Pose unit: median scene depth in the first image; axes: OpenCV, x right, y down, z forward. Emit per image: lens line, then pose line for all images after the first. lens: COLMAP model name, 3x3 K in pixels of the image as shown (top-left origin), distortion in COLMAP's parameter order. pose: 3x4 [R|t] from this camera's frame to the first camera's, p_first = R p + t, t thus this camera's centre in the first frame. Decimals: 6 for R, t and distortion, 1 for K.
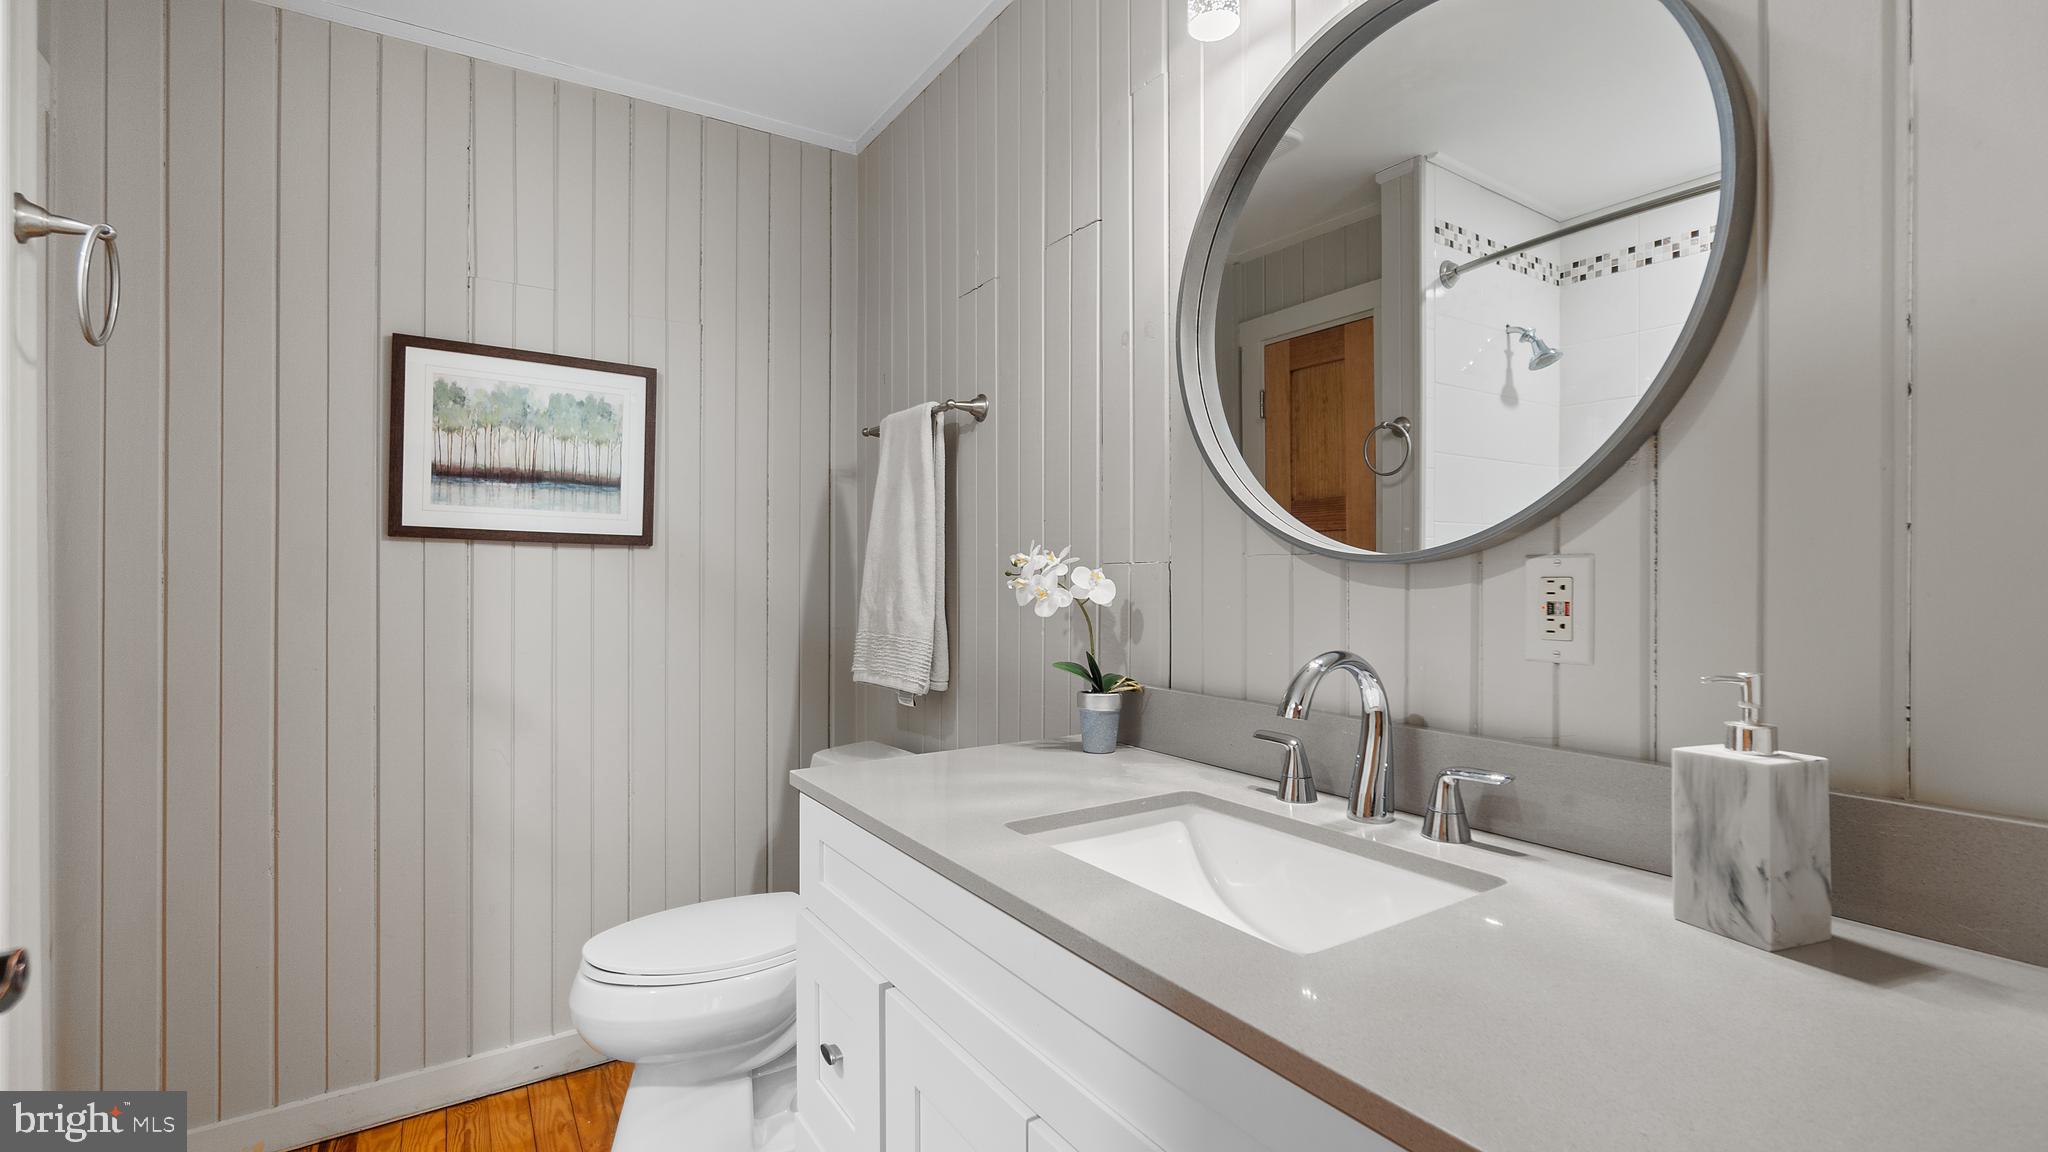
lens RADIAL K [[888.6, 0, 1026.6], [0, 888.6, 577.4], [0, 0, 1]] dist [-0.005271, 0.000831]
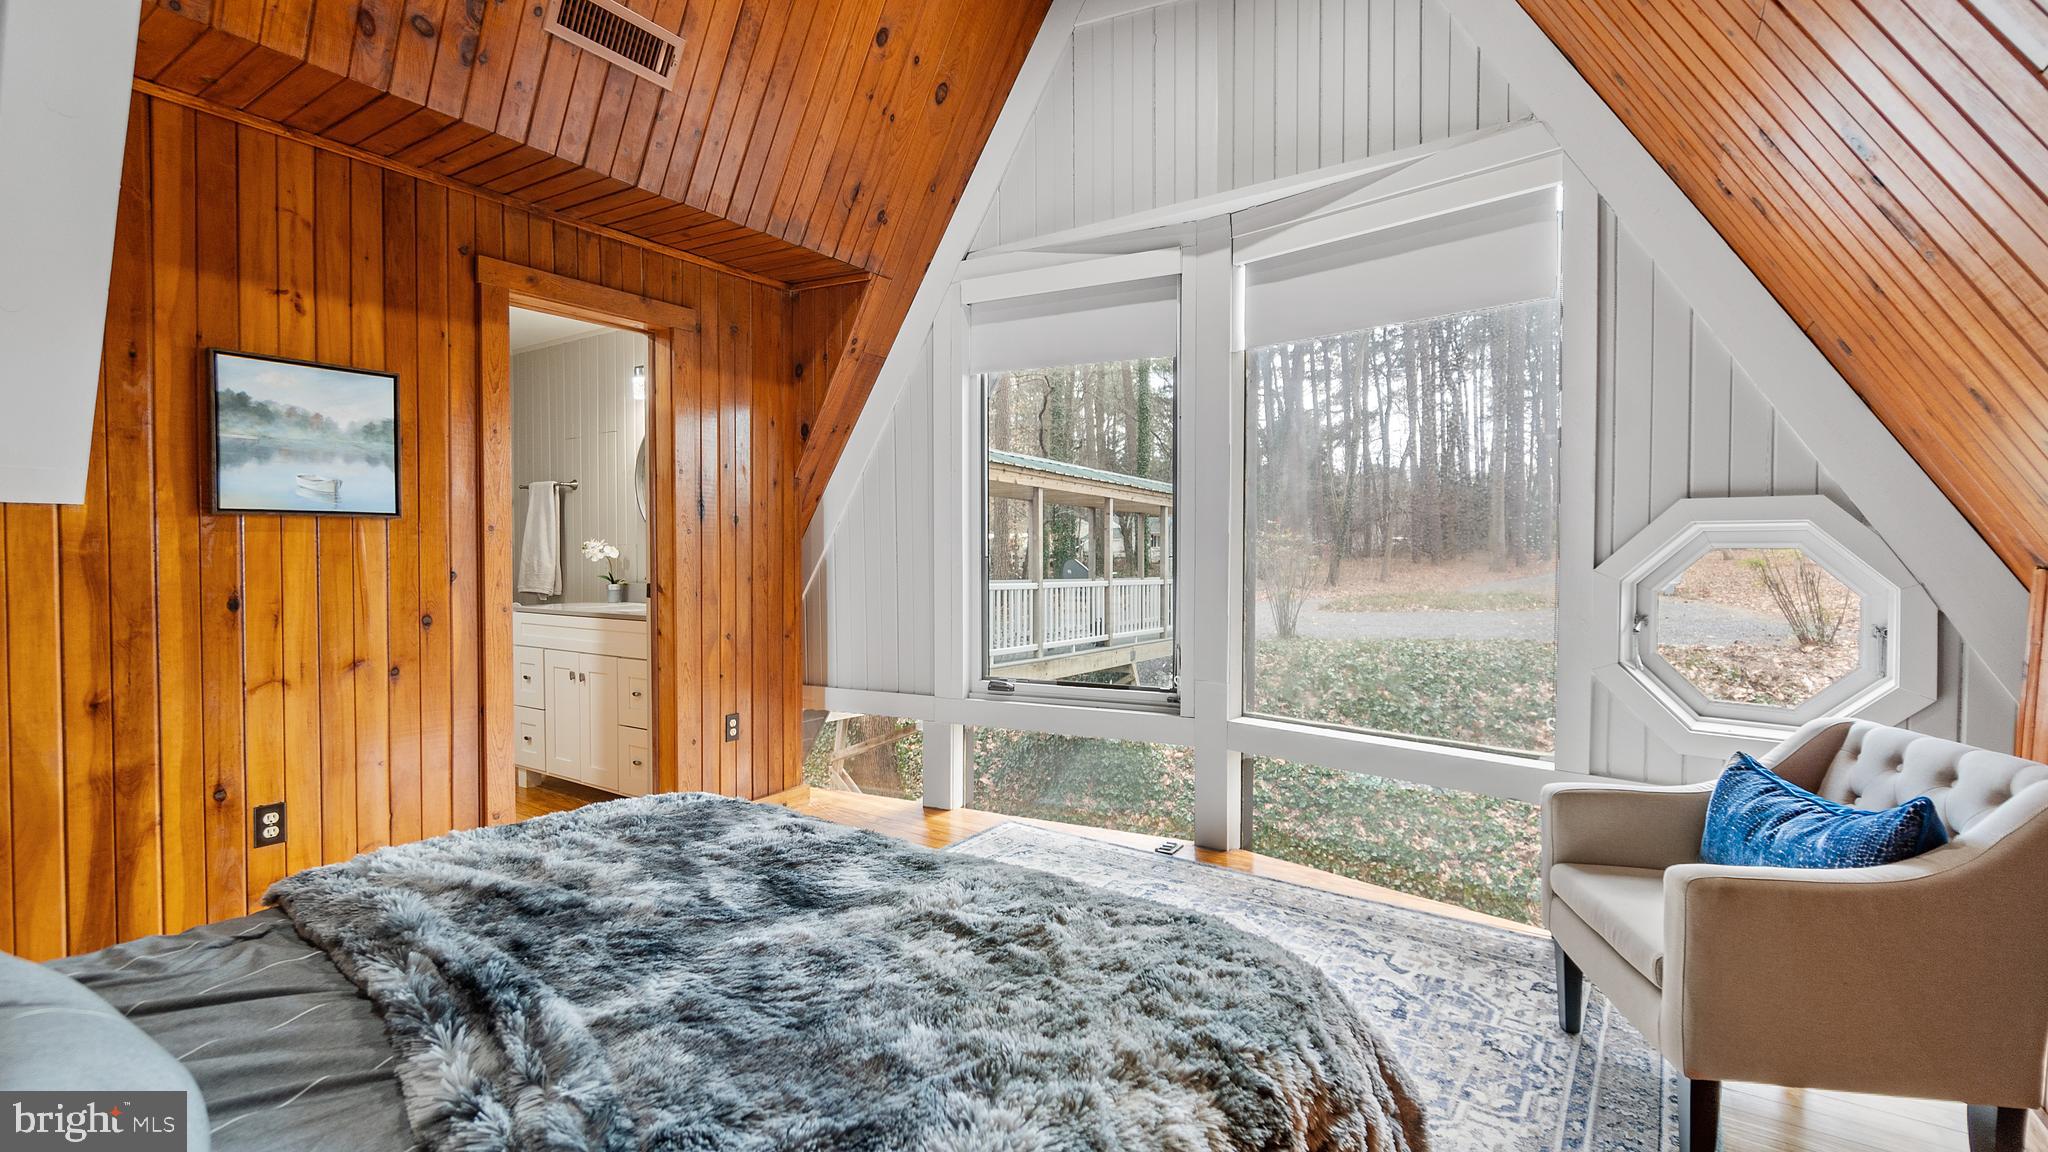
lens RADIAL K [[888.6, 0, 1024.2], [0, 888.6, 572.2], [0, 0, 1]] dist [-0.005271, 0.000831]
pose [[0.923589, -0.007746, 0.383306, 0.166098], [0.000151, 0.999803, 0.019841, 0.014910], [-0.383384, -0.018267, 0.923408, -1.911258]]
